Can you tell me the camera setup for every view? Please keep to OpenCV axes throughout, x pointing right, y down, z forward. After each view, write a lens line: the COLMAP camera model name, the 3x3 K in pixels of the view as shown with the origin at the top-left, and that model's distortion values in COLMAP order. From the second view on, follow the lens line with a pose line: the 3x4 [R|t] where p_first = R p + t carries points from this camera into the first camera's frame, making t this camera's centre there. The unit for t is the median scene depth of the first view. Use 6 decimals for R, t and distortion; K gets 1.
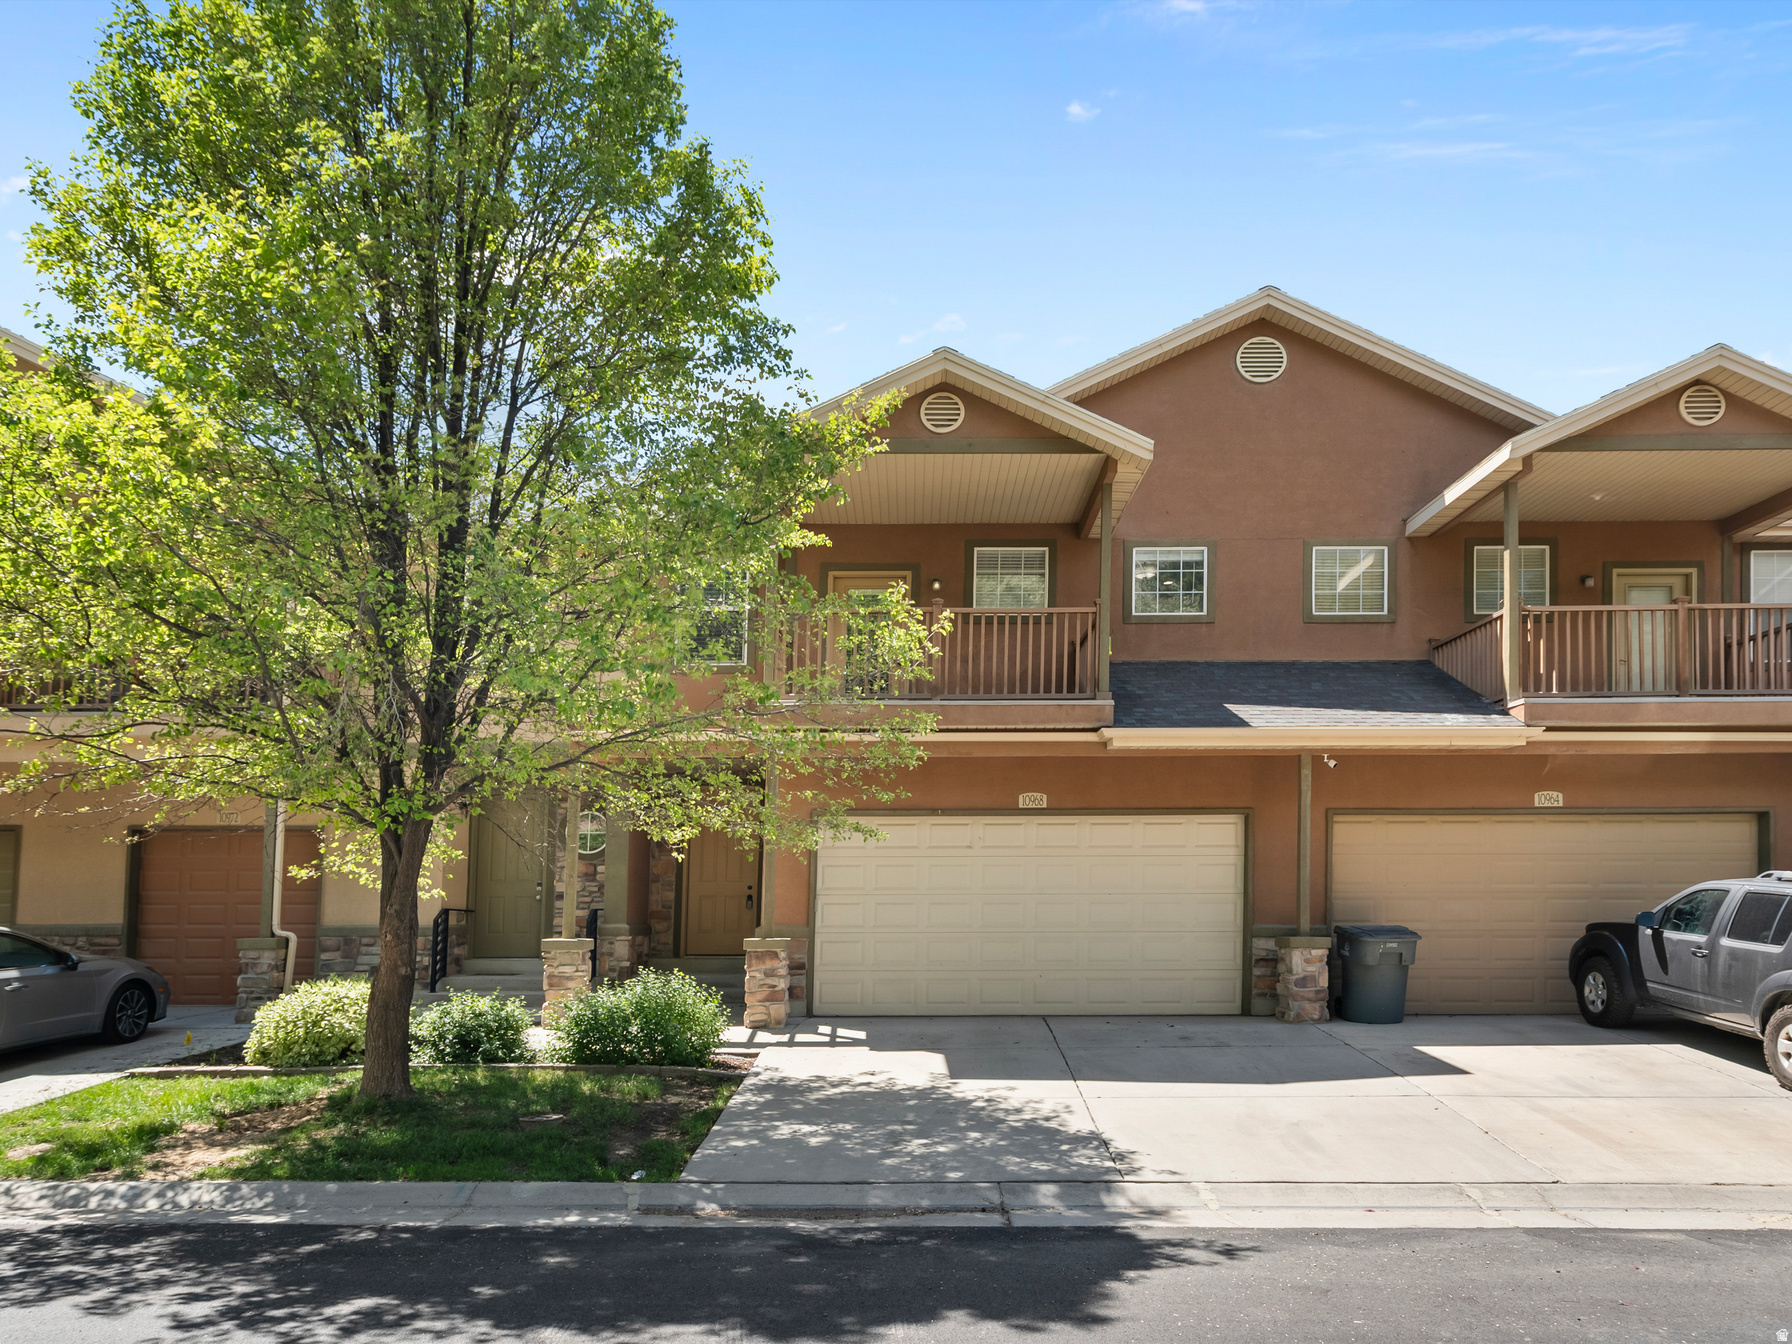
lens RADIAL K [[1088.0, 0, 896.0], [0, 1088.0, 672.0], [0, 0, 1]] dist [0.004999, 0.002315]
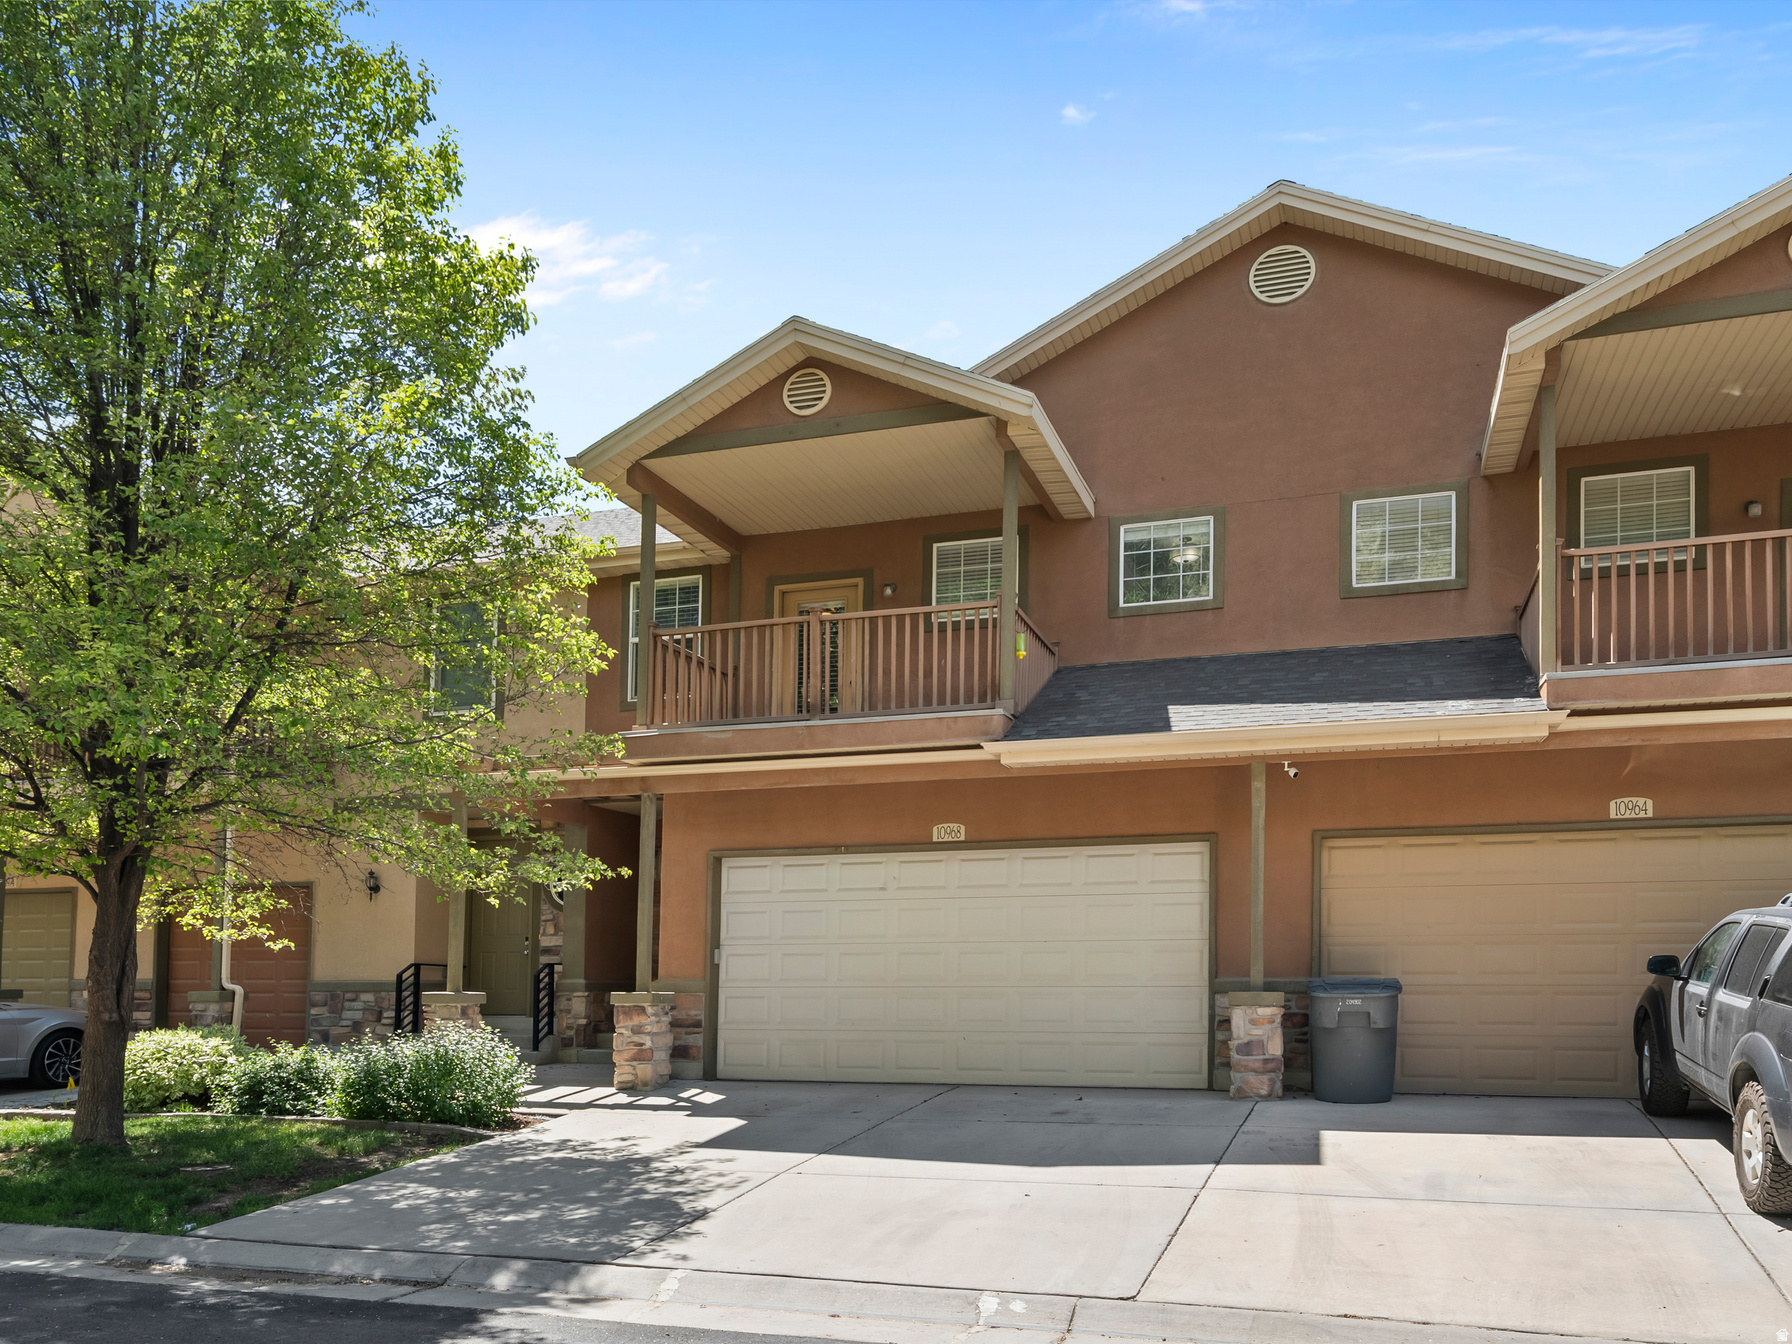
lens RADIAL K [[1213.0, 0, 895.9], [0, 1213.0, 720.1], [0, 0, 1]] dist [0.004623, 0.003035]
pose [[0.961774, -0.057356, -0.267772, 0.359354], [0.059228, 0.998244, -0.001088, 0.029951], [0.267364, -0.014813, 0.963482, 0.078163]]
